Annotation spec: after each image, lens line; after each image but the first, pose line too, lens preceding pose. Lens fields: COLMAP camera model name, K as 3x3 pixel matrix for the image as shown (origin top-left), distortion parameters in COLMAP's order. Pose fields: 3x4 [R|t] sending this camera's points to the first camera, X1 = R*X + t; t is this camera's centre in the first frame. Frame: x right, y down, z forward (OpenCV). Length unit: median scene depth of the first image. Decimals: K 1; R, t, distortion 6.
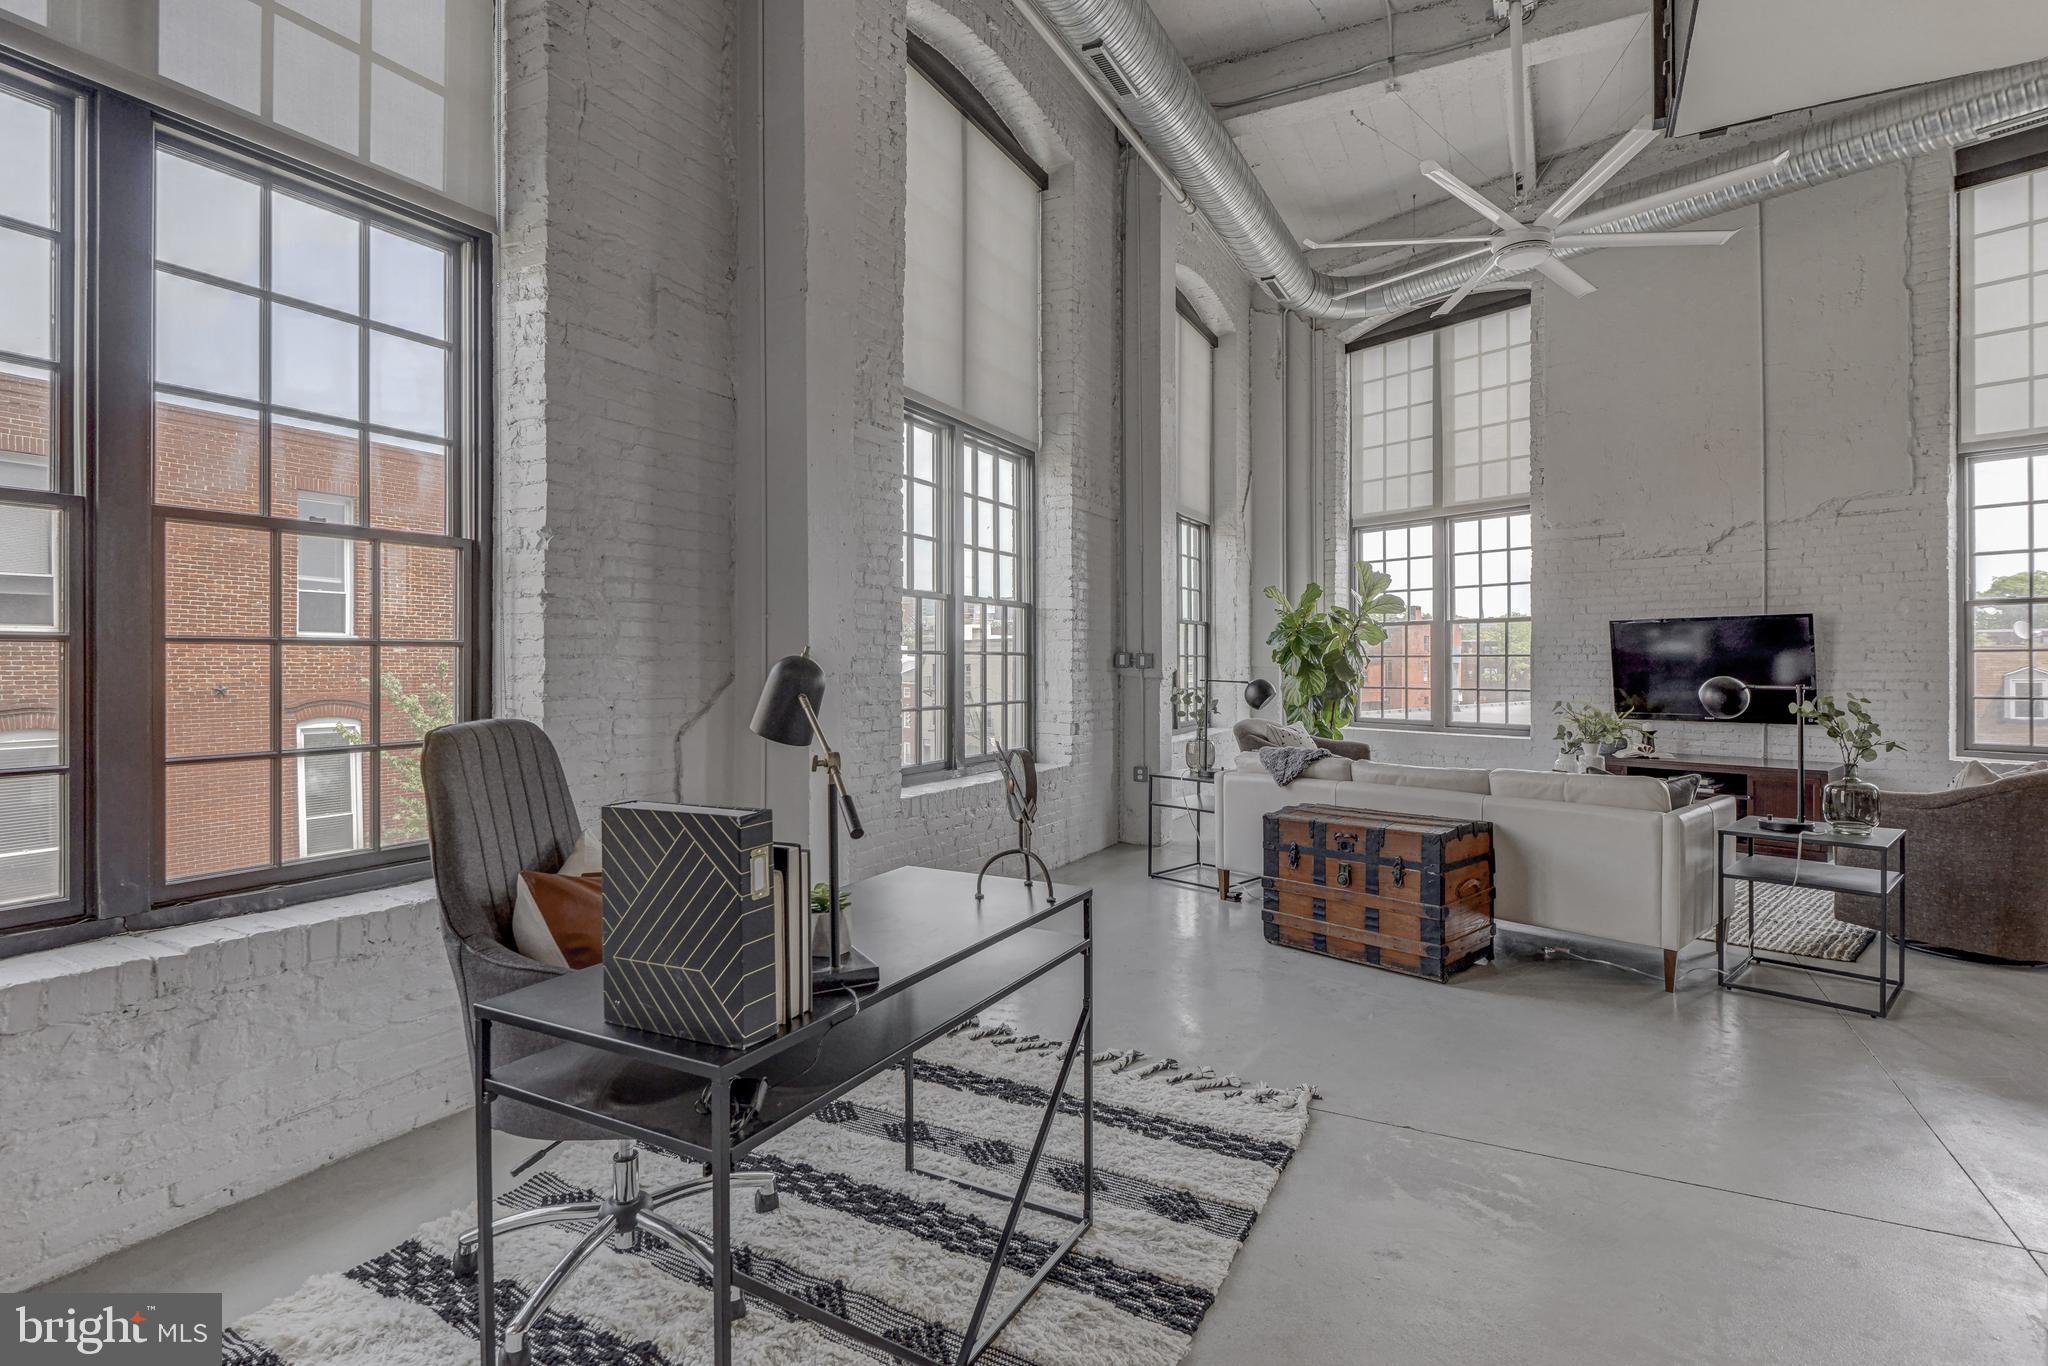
lens RADIAL K [[1012.6, 0, 1030.0], [0, 1012.6, 661.9], [0, 0, 1]] dist [-0.002921, -0.001095]
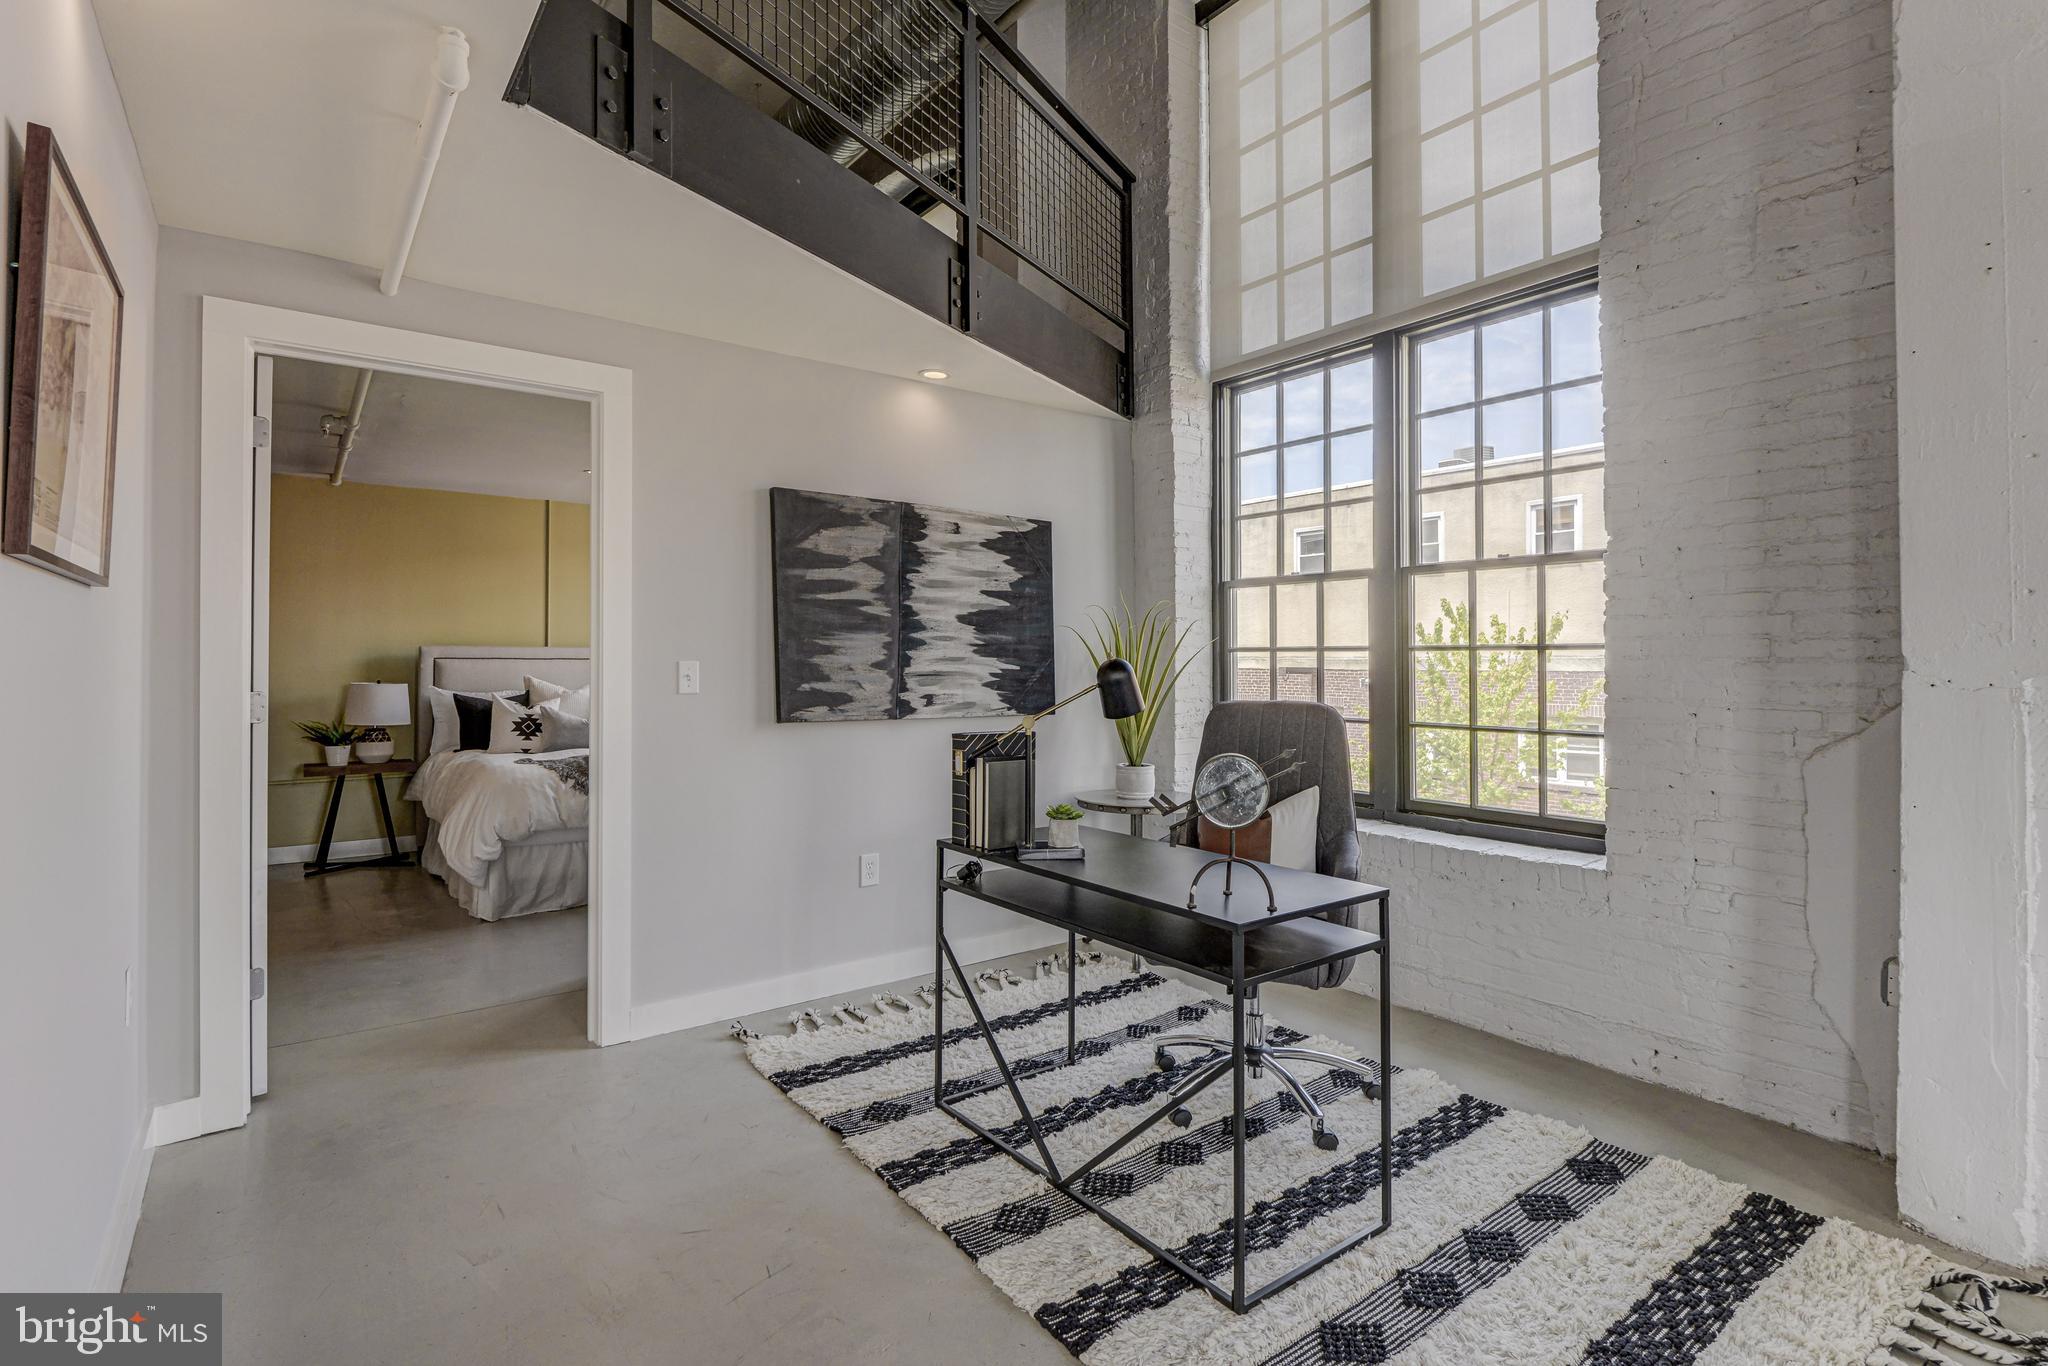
lens RADIAL K [[1005.4, 0, 1029.1], [0, 1005.4, 663.3], [0, 0, 1]] dist [0.002174, -0.000760]
pose [[-0.416826, 0.003869, -0.908978, 0.276381], [-0.003550, 0.999976, 0.005884, -0.001560], [0.908979, 0.005679, -0.416803, 0.359962]]
